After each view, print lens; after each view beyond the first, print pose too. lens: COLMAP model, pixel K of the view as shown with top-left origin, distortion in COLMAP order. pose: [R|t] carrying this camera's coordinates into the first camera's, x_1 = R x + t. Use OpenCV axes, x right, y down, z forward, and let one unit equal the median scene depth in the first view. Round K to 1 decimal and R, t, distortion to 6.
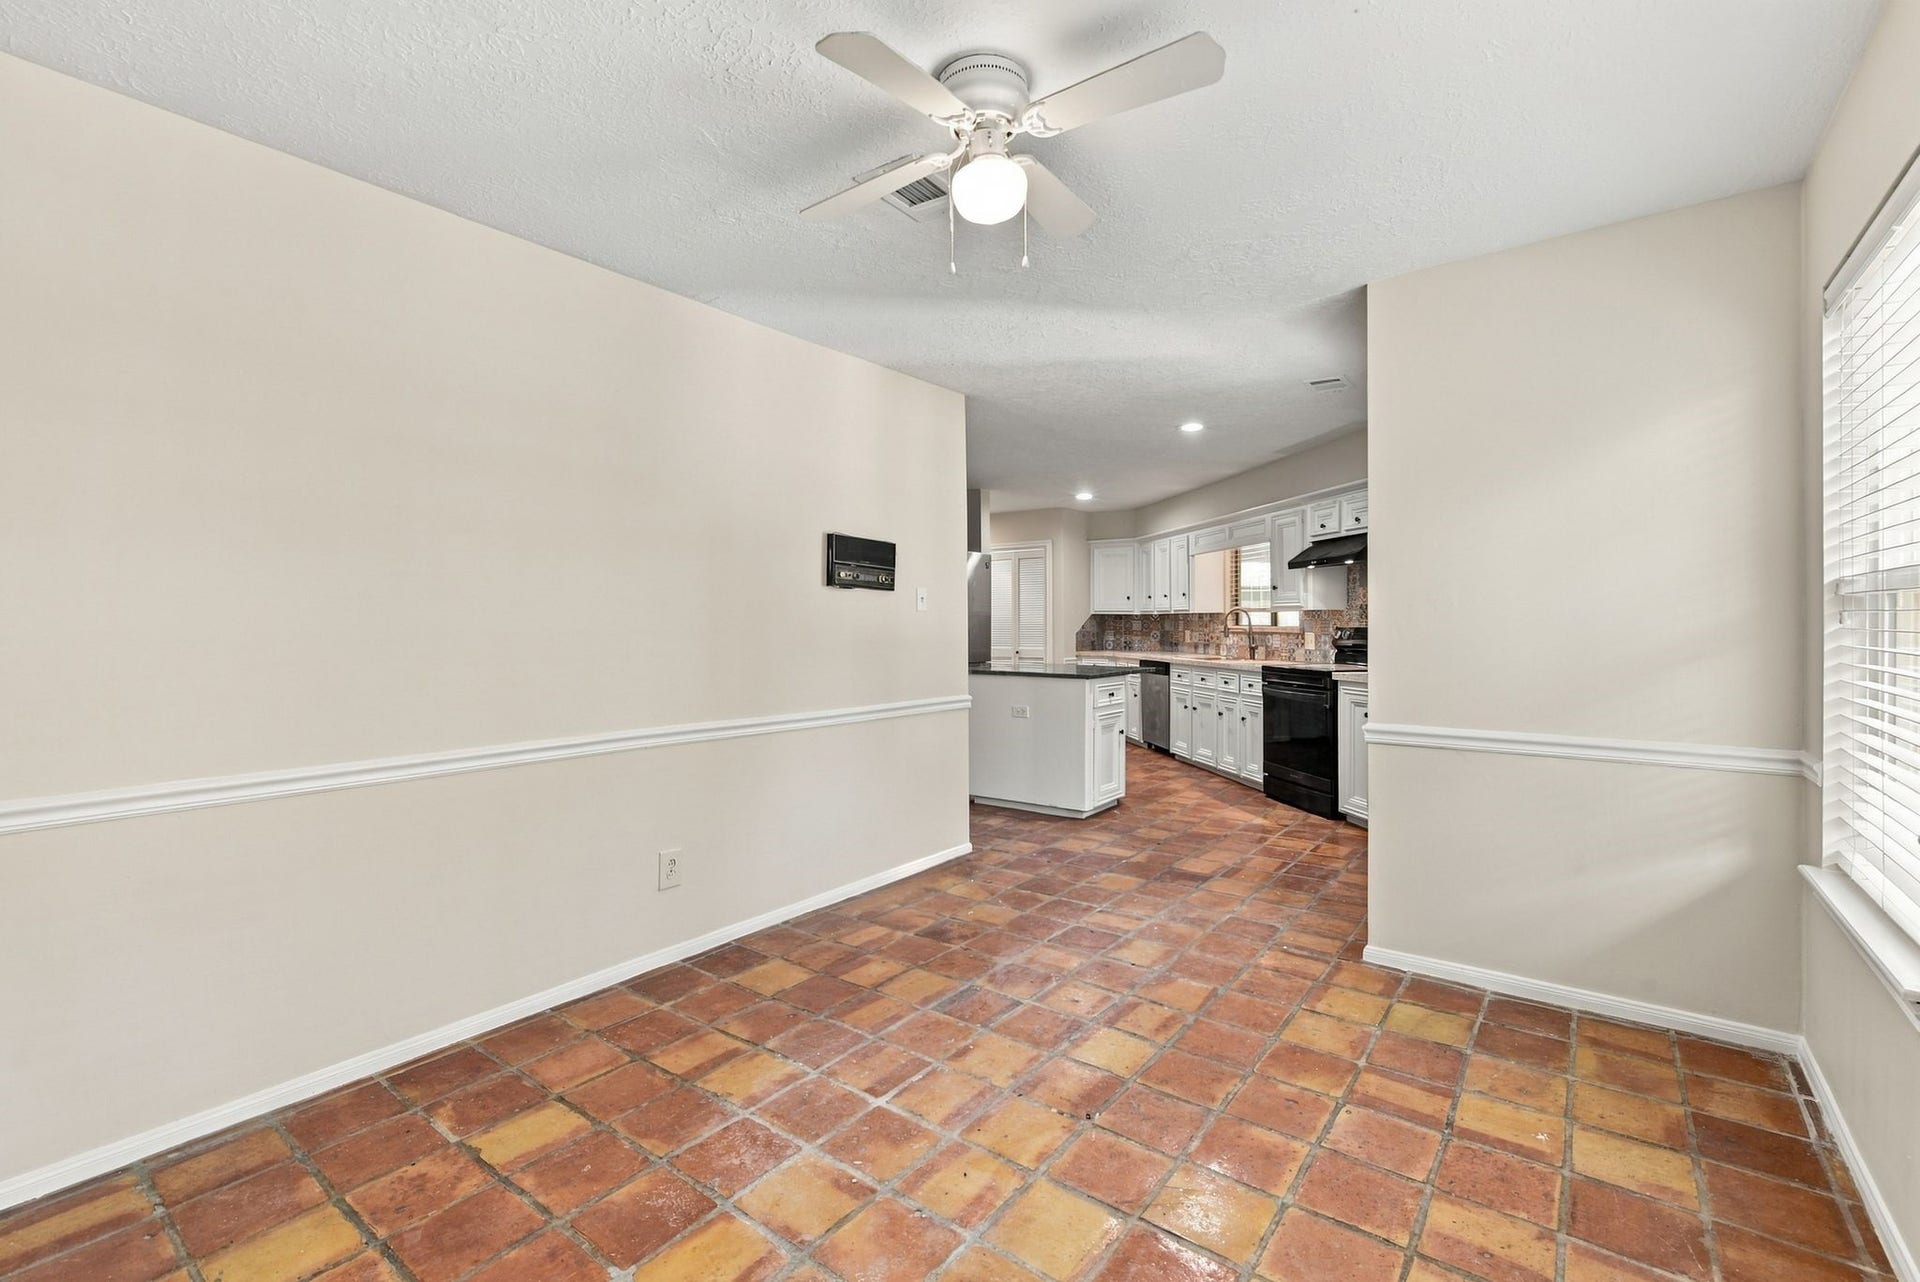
lens RADIAL K [[870.6, 0, 972.6], [0, 870.6, 624.0], [0, 0, 1]] dist [0.002374, 0.000435]
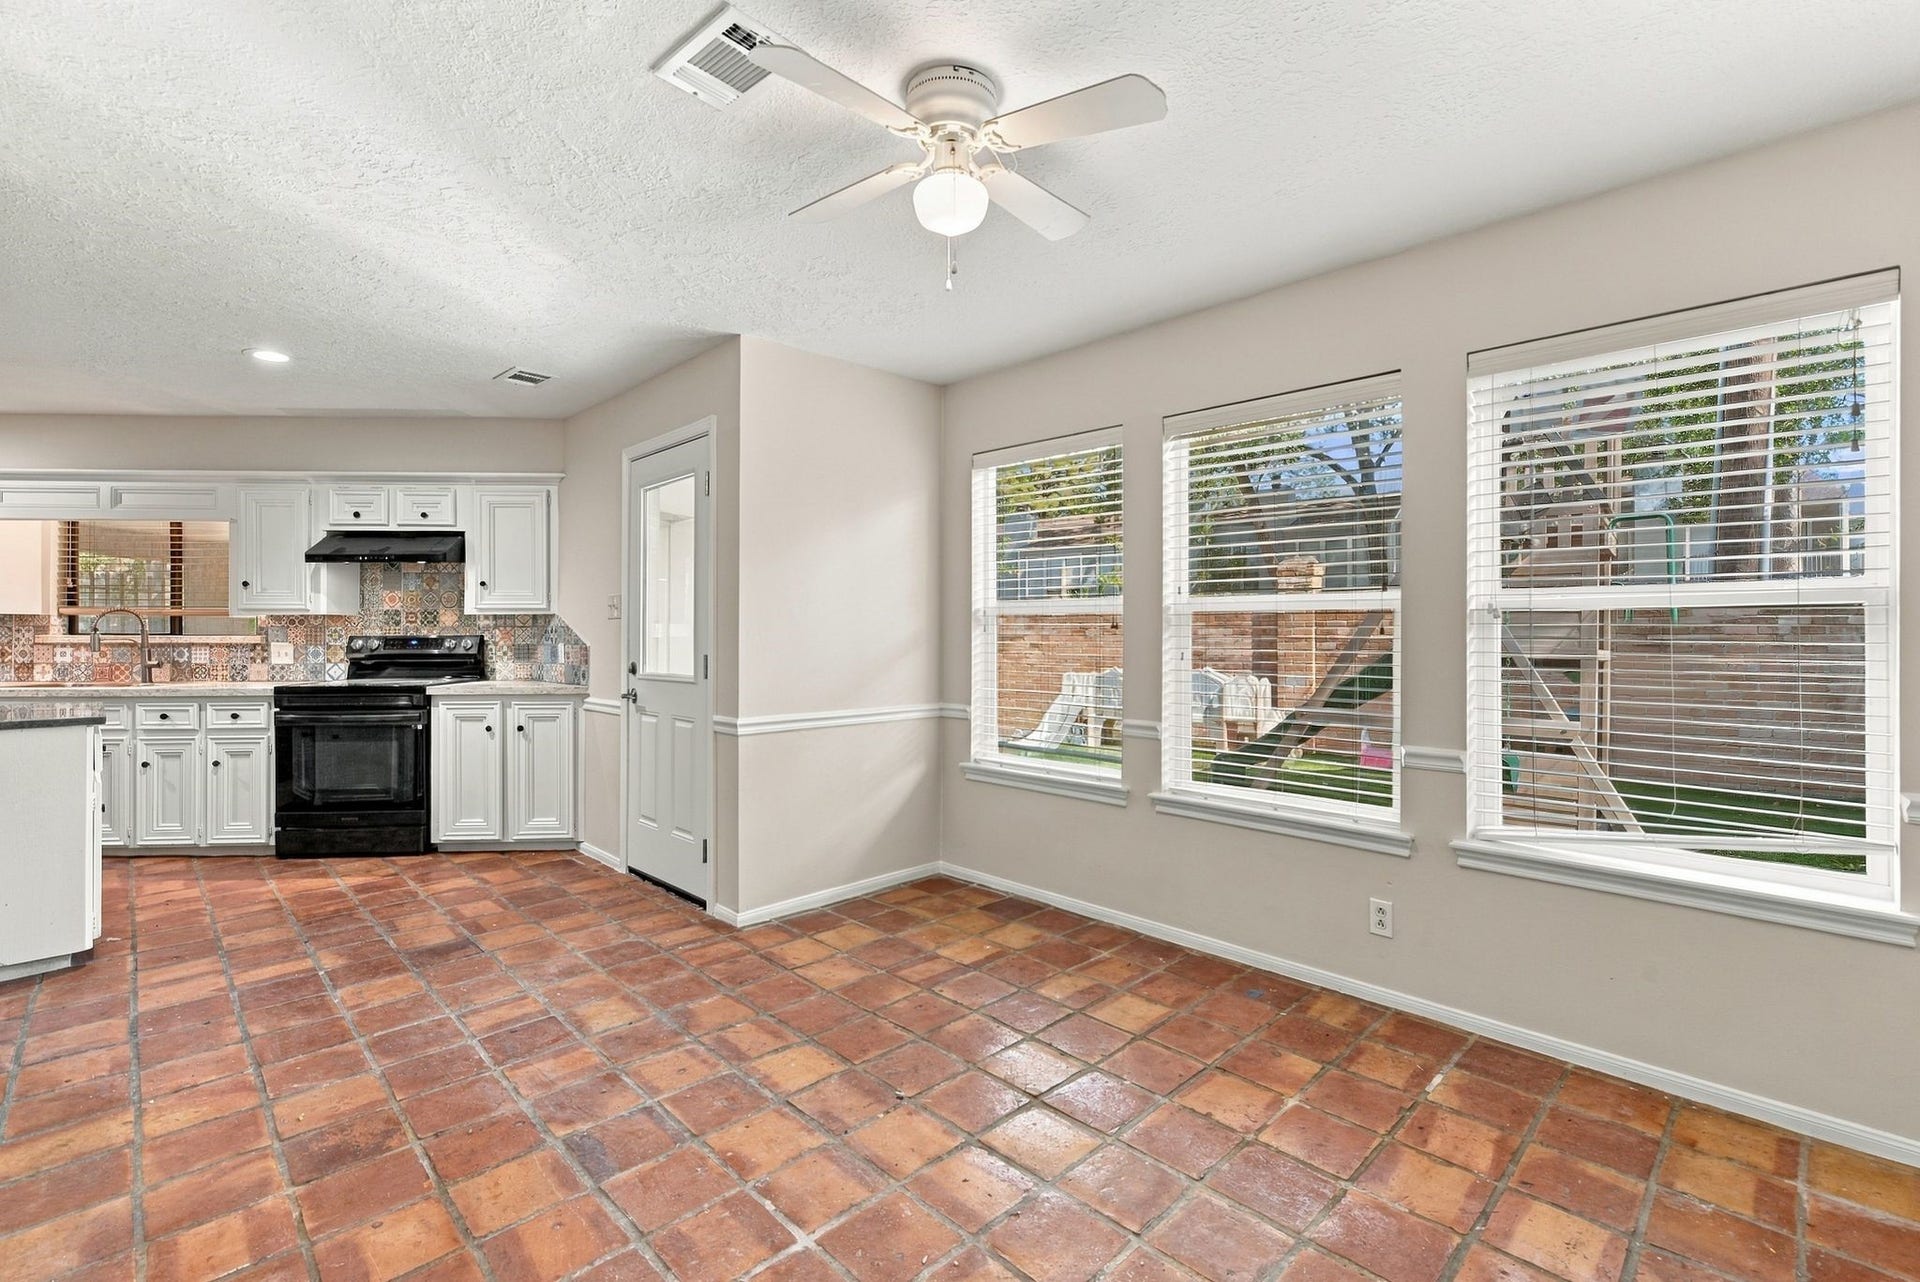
lens RADIAL K [[870.6, 0, 971.0], [0, 870.6, 641.4], [0, 0, 1]] dist [0.002374, 0.000435]
pose [[0.107637, -0.008080, 0.994157, -0.600349], [-0.001422, 0.999965, 0.008282, 0.001441], [-0.994189, -0.002305, 0.107622, 0.532052]]
